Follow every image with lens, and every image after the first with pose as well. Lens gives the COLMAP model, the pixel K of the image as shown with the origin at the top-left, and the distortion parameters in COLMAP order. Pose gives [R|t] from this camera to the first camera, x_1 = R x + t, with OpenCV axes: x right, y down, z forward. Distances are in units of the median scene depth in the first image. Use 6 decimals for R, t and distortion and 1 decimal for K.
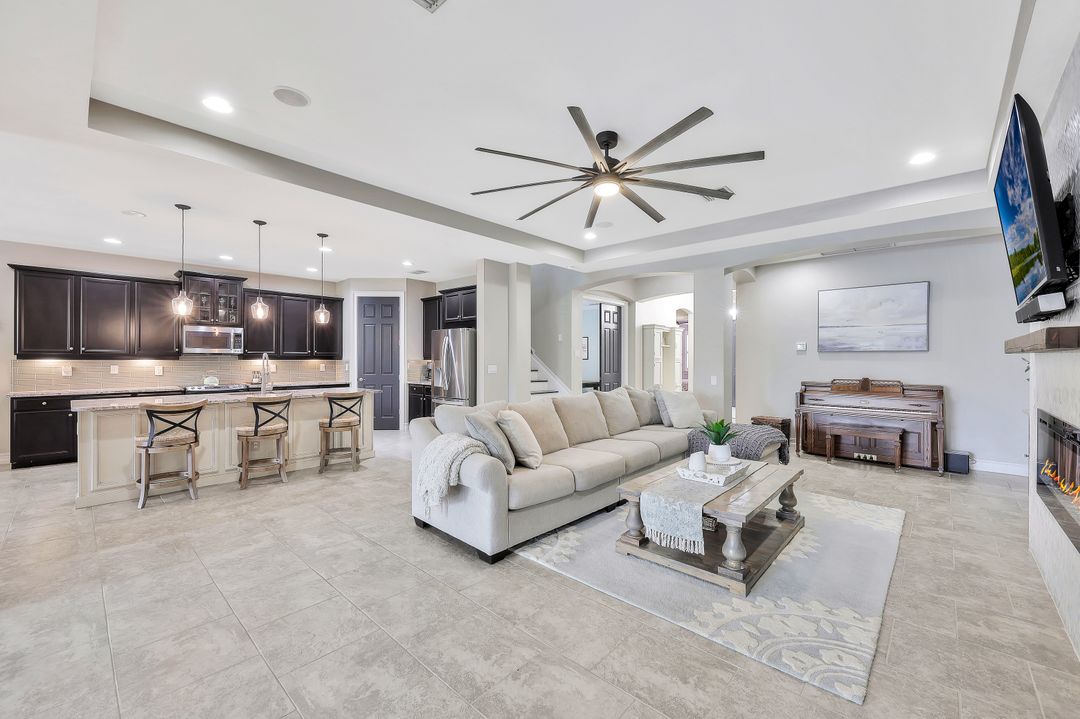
lens RADIAL K [[436.3, 0, 537.8], [0, 436.3, 357.8], [0, 0, 1]] dist [-0.000384, -0.000030]
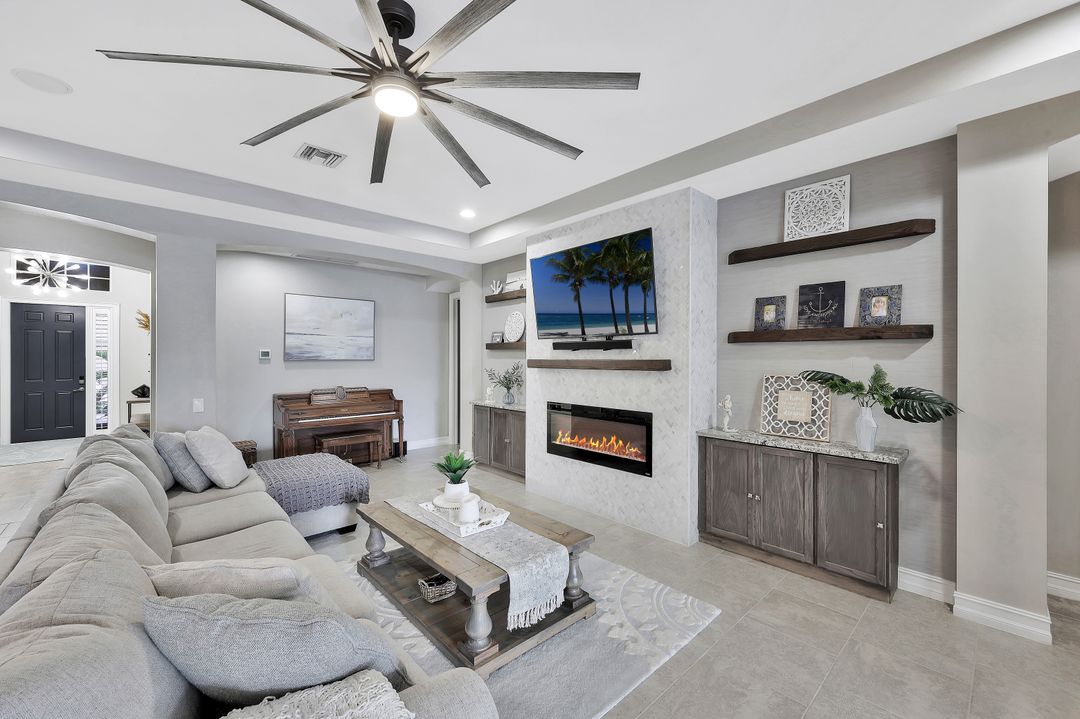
lens RADIAL K [[434.9, 0, 534.8], [0, 434.9, 358.4], [0, 0, 1]] dist [-0.000877, -0.000056]
pose [[0.098056, -0.003545, 0.995175, -0.230756], [-0.001886, 0.999991, 0.003748, -0.024181], [-0.995179, -0.002245, 0.098048, 0.427318]]
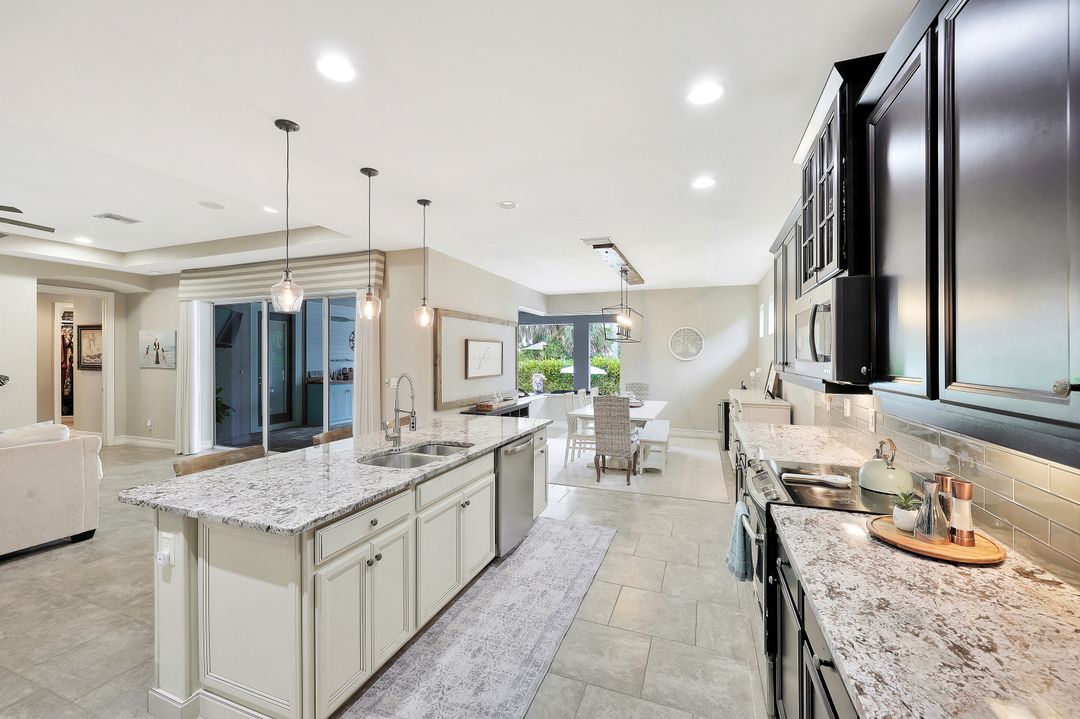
lens RADIAL K [[436.3, 0, 537.8], [0, 436.3, 357.8], [0, 0, 1]] dist [-0.000384, -0.000030]
pose [[-0.926977, -0.000831, -0.375117, -0.519092], [-0.001470, 0.999998, 0.001417, -0.027524], [0.375115, 0.001865, -0.926976, 1.411000]]
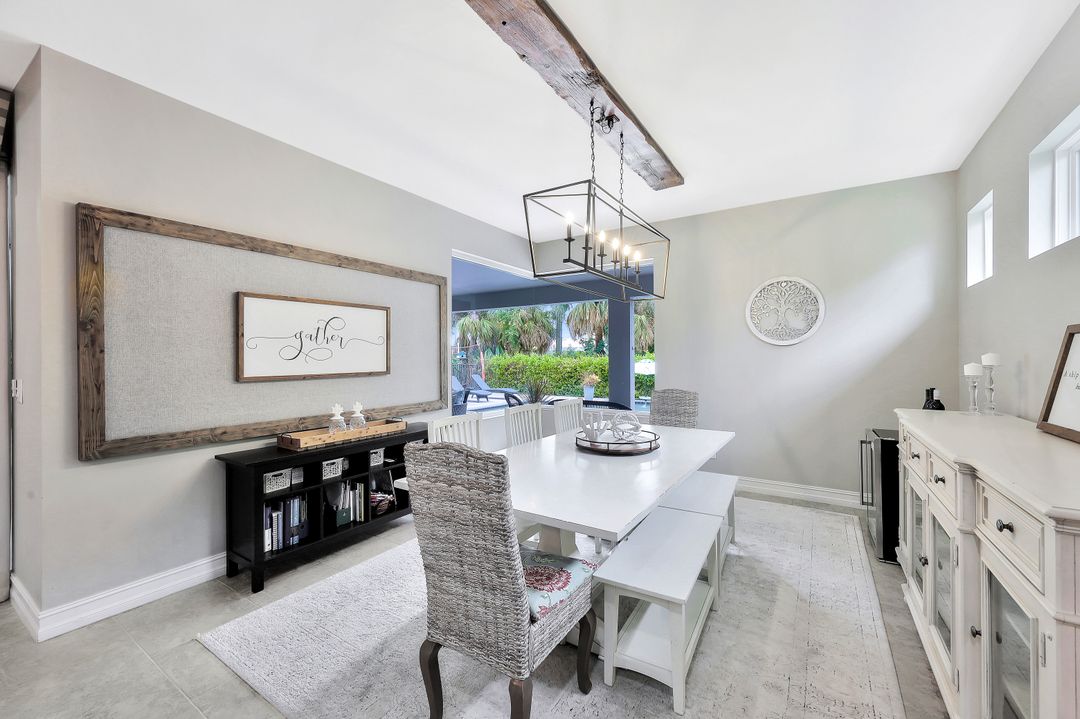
lens RADIAL K [[436.3, 0, 537.8], [0, 436.3, 357.8], [0, 0, 1]] dist [-0.000384, -0.000030]
pose [[-0.985224, 0.006046, -0.171162, -0.989492], [0.005846, 0.999982, 0.001674, 0.000962], [0.171169, 0.000649, -0.985241, 0.899885]]
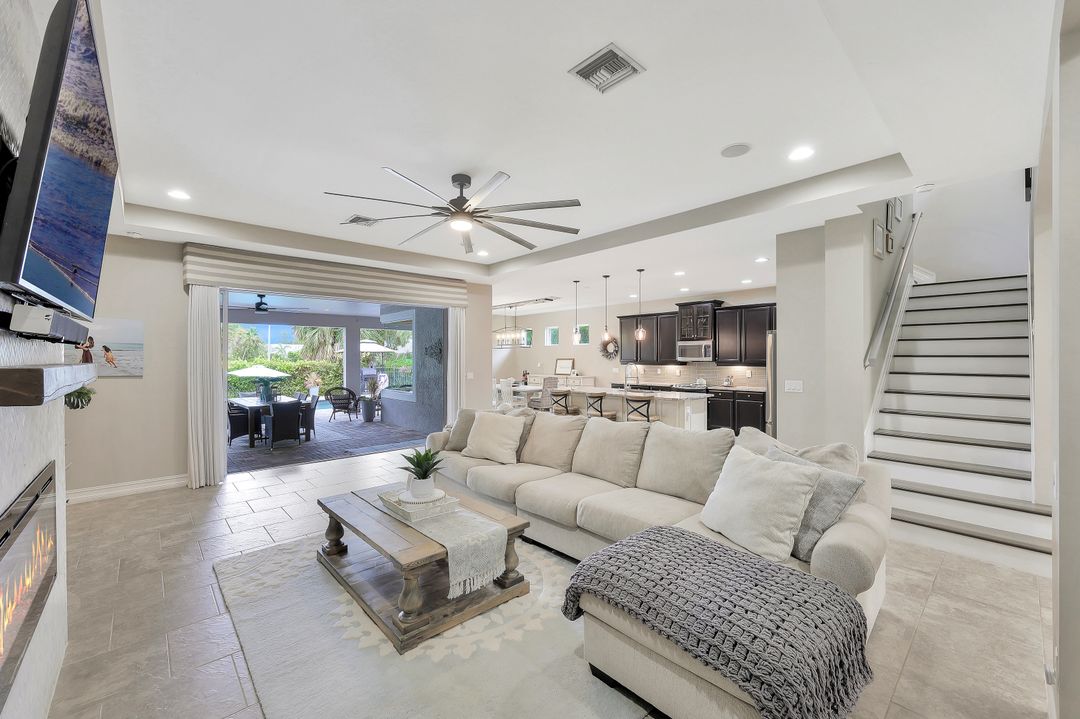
lens RADIAL K [[436.3, 0, 537.8], [0, 436.3, 357.8], [0, 0, 1]] dist [-0.000384, -0.000030]
pose [[-0.093039, 0.001071, -0.995662, 0.730046], [0.006413, 0.999979, 0.000476, -0.027132], [0.995642, -0.006341, -0.093044, 0.755722]]
